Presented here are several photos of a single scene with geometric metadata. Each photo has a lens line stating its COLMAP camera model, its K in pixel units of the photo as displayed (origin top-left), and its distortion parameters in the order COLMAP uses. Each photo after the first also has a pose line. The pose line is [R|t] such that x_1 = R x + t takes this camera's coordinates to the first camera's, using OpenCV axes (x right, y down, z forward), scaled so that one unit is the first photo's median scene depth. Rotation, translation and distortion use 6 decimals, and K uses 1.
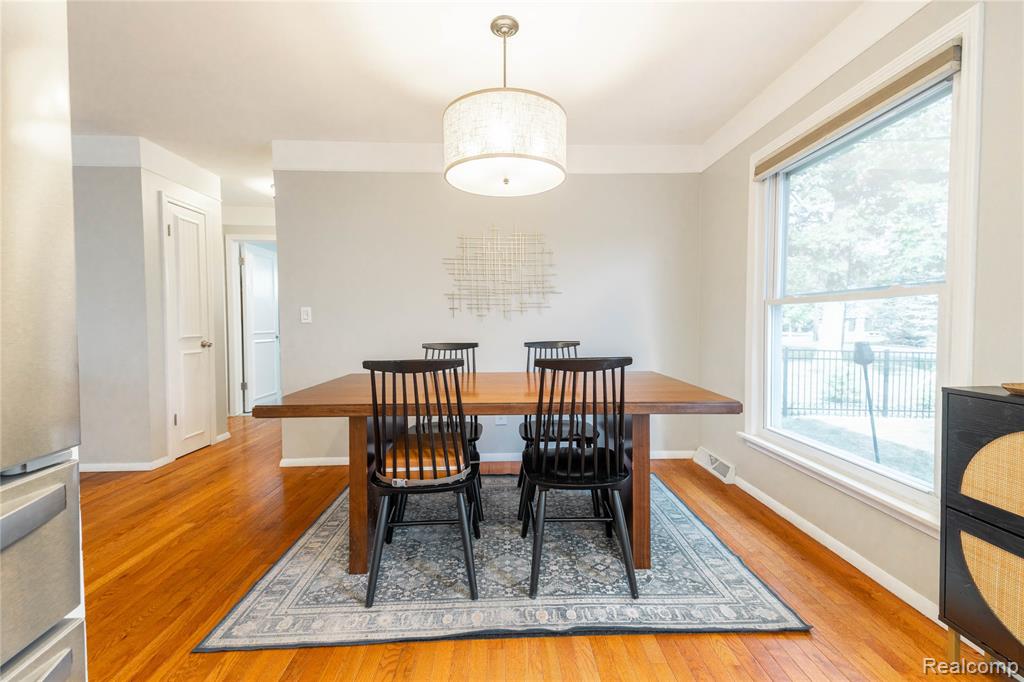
lens RADIAL K [[414.4, 0, 510.5], [0, 414.4, 337.9], [0, 0, 1]] dist [0.038572, -0.009198]
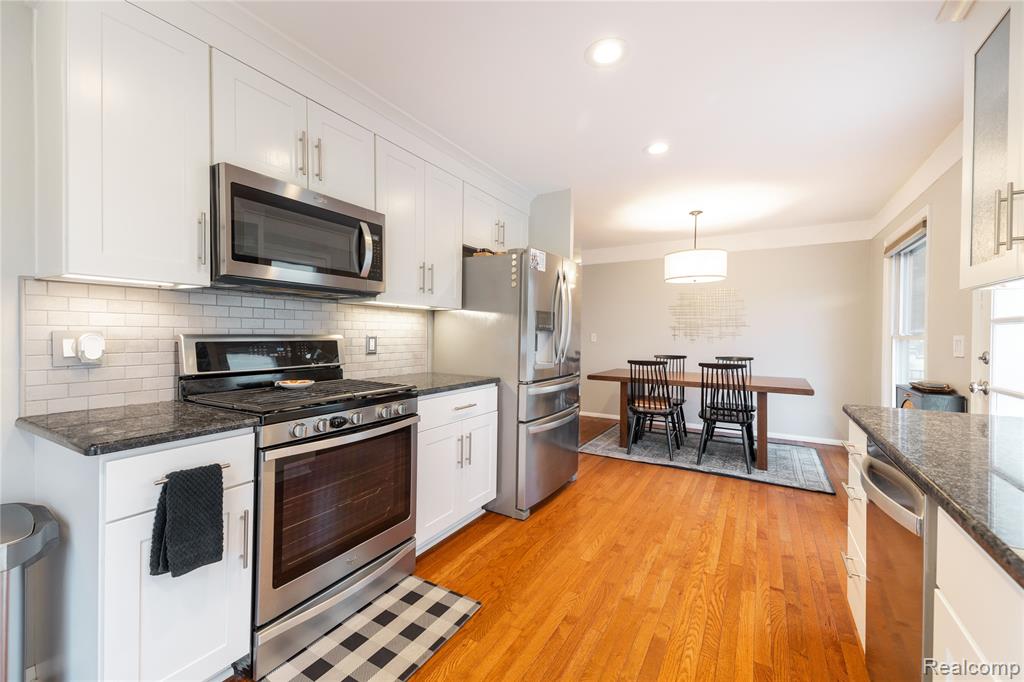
lens RADIAL K [[414.4, 0, 504.0], [0, 414.4, 339.9], [0, 0, 1]] dist [0.038572, -0.009198]
pose [[0.836202, 0.016296, -0.548179, 0.401509], [-0.030298, 0.999405, -0.016509, -0.007294], [0.547584, 0.030413, 0.836198, -1.514156]]
